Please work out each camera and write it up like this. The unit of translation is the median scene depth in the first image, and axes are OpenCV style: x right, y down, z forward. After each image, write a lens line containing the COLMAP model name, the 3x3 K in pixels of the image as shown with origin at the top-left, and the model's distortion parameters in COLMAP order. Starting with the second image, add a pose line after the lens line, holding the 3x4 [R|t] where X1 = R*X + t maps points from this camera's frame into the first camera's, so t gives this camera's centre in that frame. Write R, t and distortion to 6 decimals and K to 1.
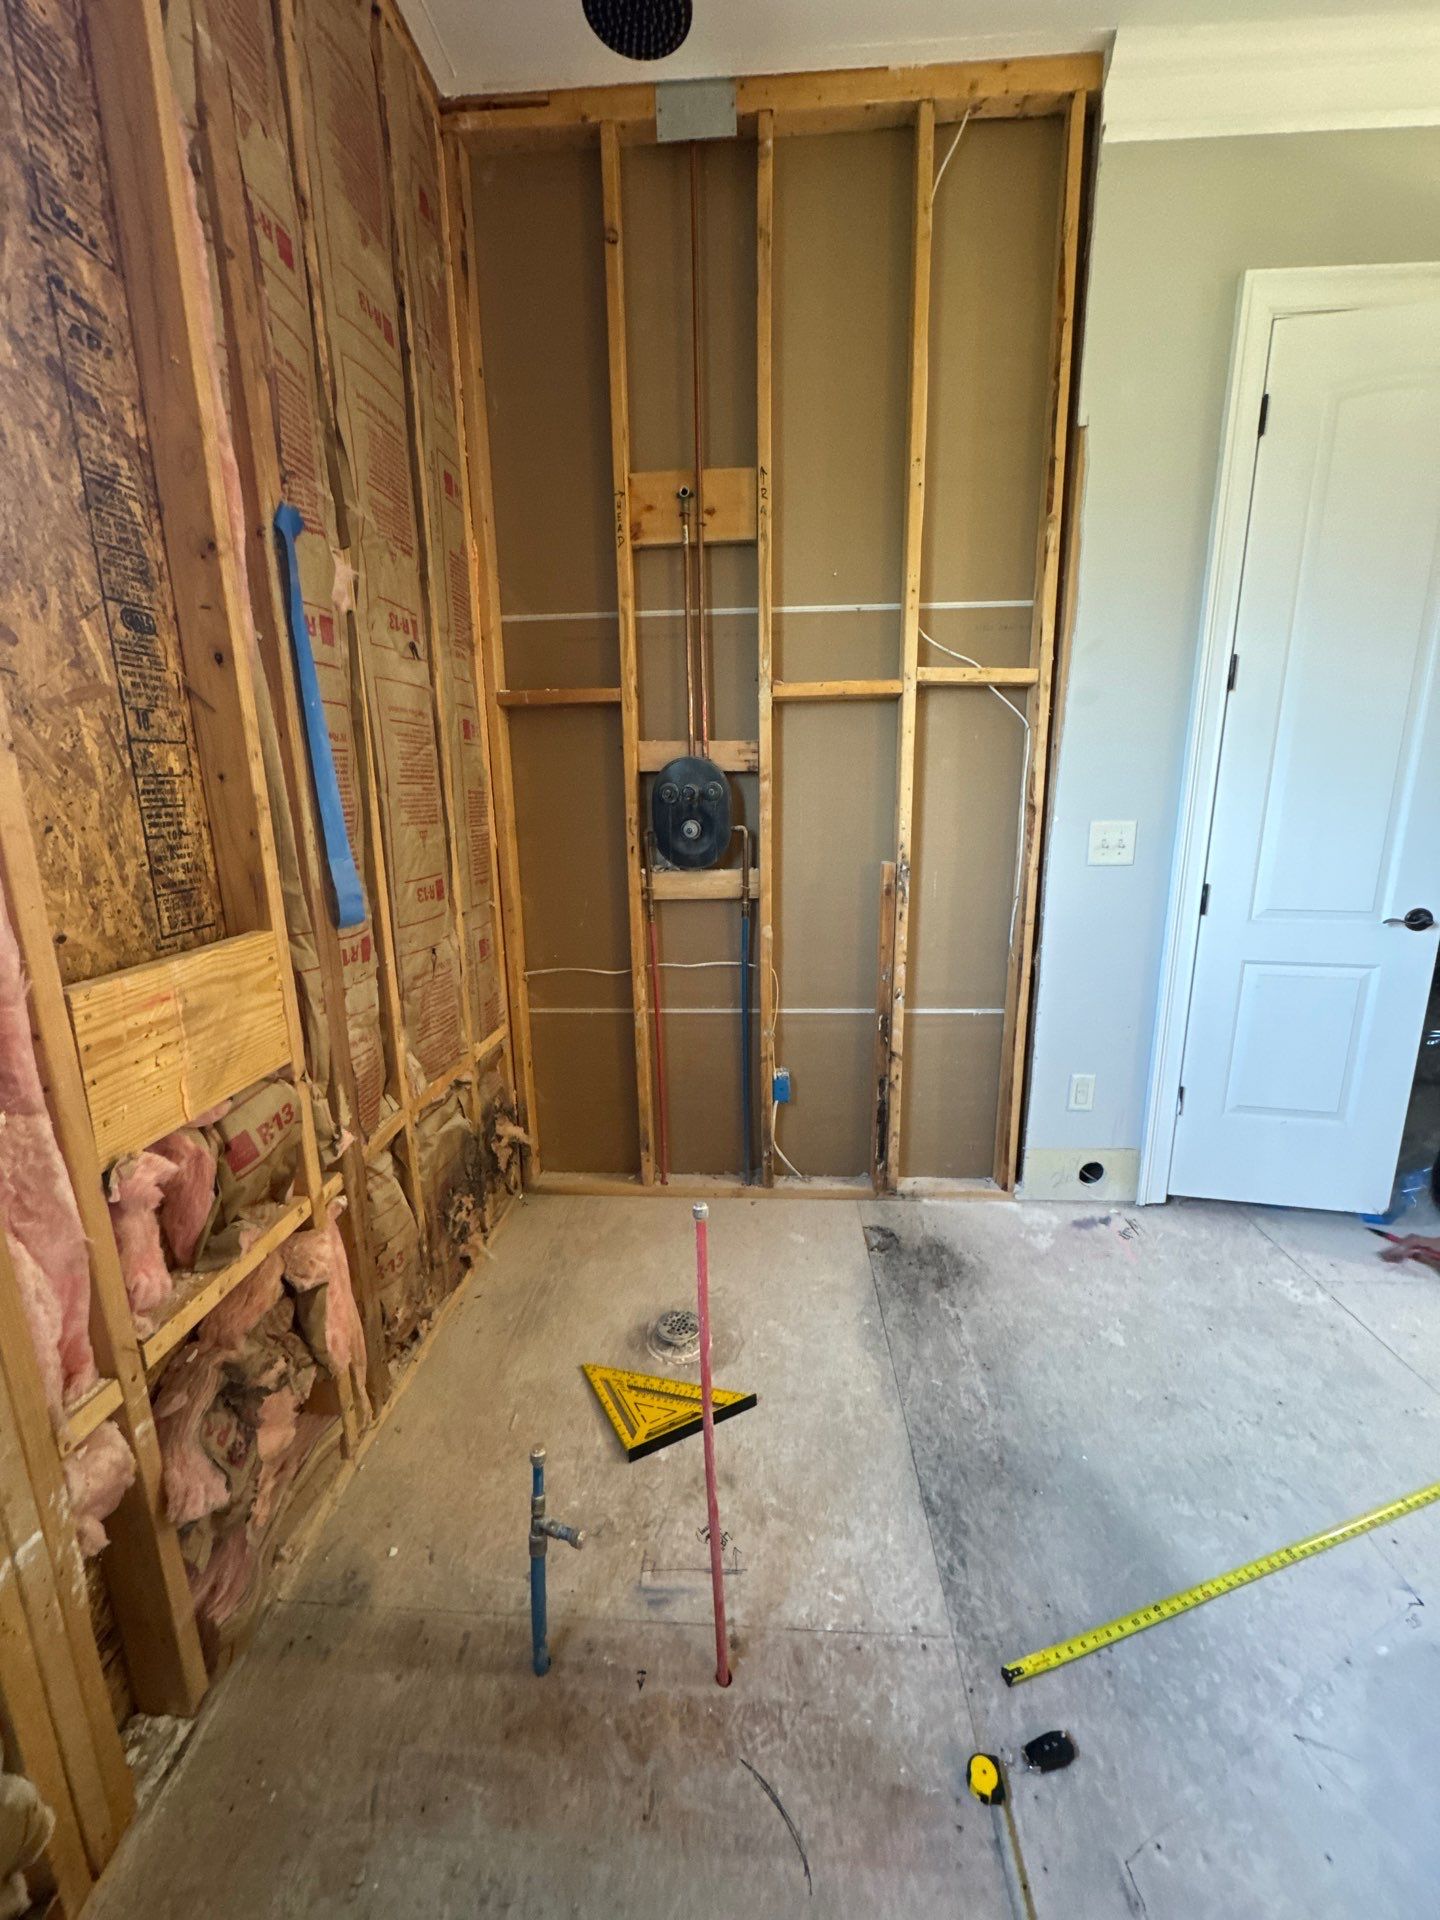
lens RADIAL K [[767.6, 0, 717.7], [0, 767.6, 957.5], [0, 0, 1]] dist [-0.001948, 0.000212]
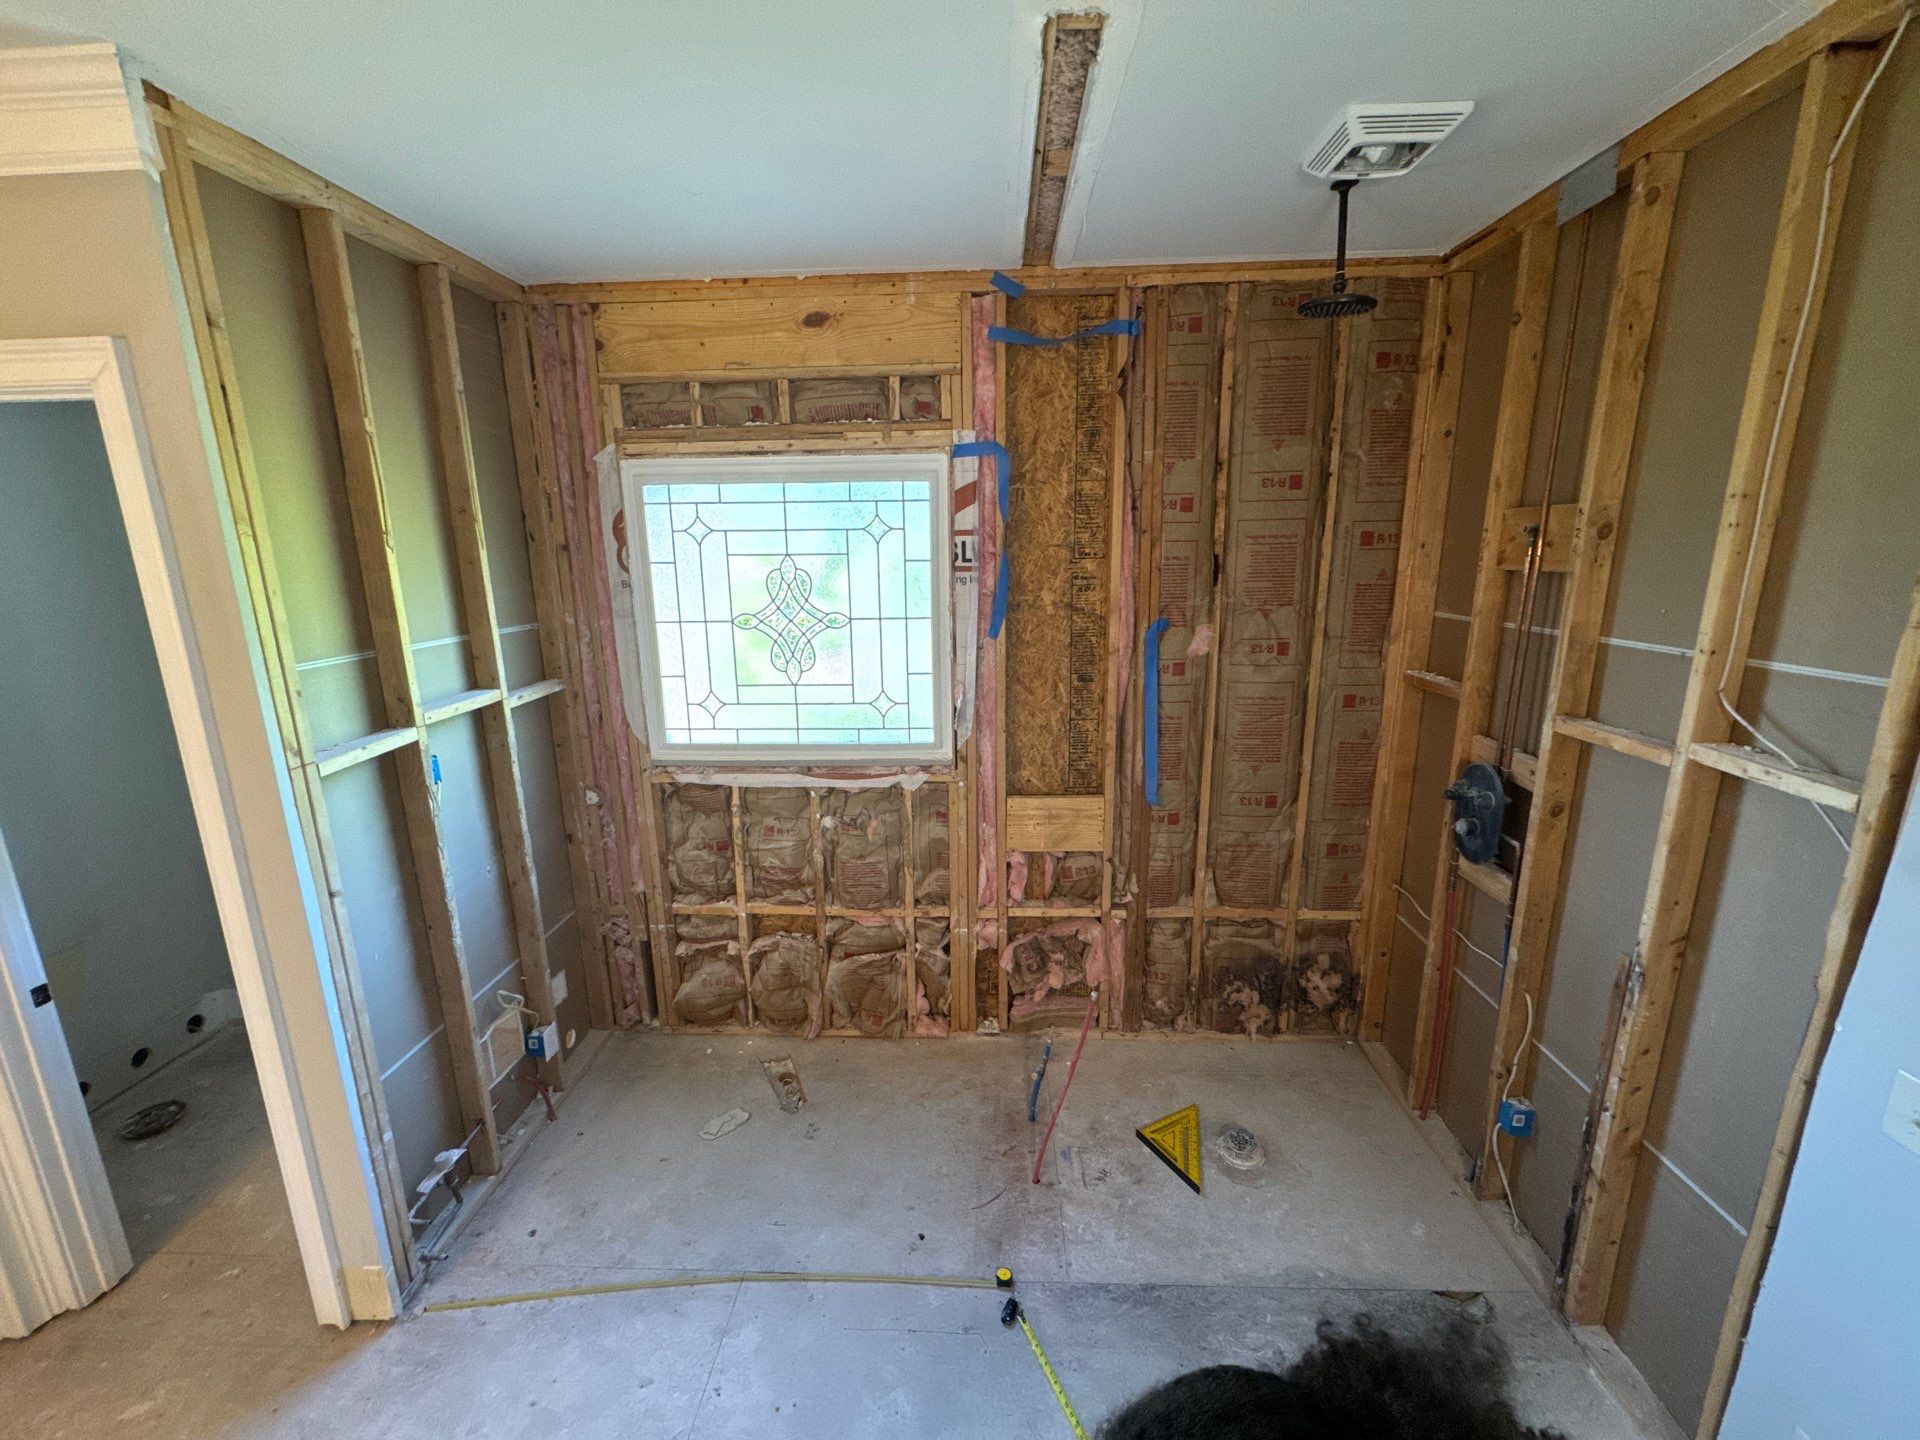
lens RADIAL K [[767.6, 0, 960.0], [0, 767.6, 720.0], [0, 0, 1]] dist [-0.001948, 0.000212]
pose [[0.013602, 0.236309, -0.971583, 1.491525], [-0.199166, 0.952842, 0.228963, -0.640353], [0.979871, 0.190392, 0.060026, 0.322925]]
